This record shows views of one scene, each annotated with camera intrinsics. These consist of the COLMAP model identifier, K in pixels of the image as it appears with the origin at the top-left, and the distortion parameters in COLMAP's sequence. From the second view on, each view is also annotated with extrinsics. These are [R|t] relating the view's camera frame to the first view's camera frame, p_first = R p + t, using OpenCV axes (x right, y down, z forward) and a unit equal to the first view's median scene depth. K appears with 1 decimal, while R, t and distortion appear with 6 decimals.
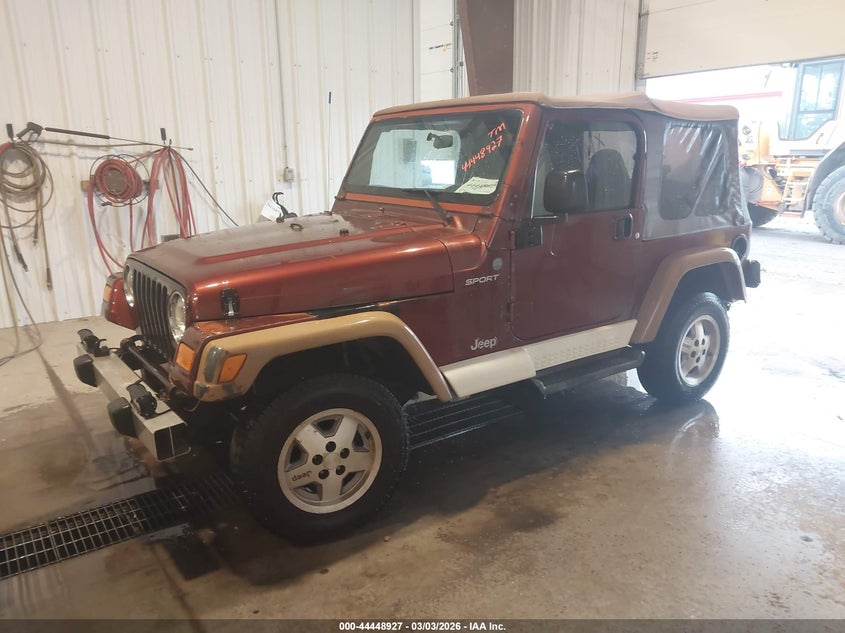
lens RADIAL K [[651.5, 0, 425.6], [0, 651.5, 306.4], [0, 0, 1]] dist [0.026155, -0.003858]
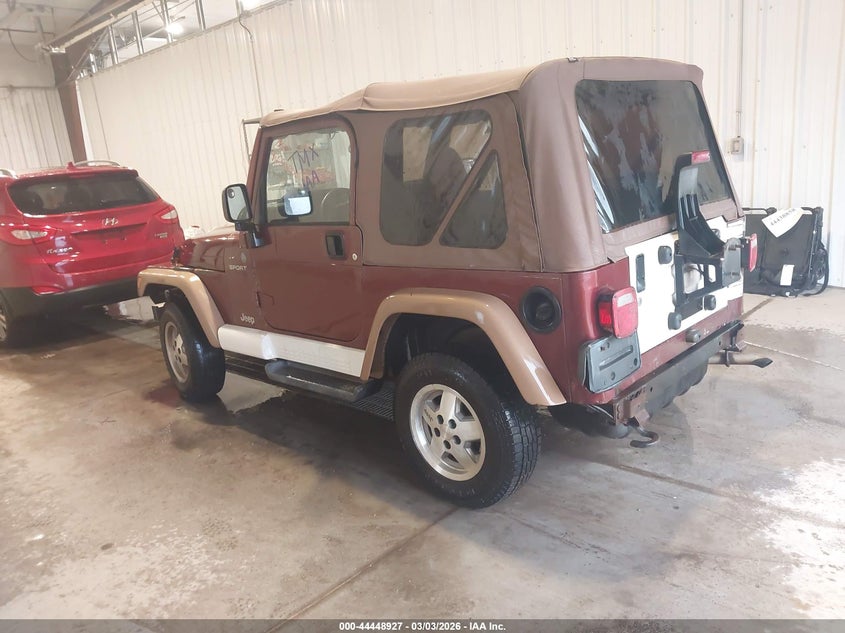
lens RADIAL K [[651.5, 0, 425.6], [0, 651.5, 306.4], [0, 0, 1]] dist [0.026155, -0.003858]
pose [[0.197928, 0.215105, -0.956323, 1.269131], [-0.132392, 0.972551, 0.191355, -0.237797], [0.971235, 0.088735, 0.220974, 0.964819]]
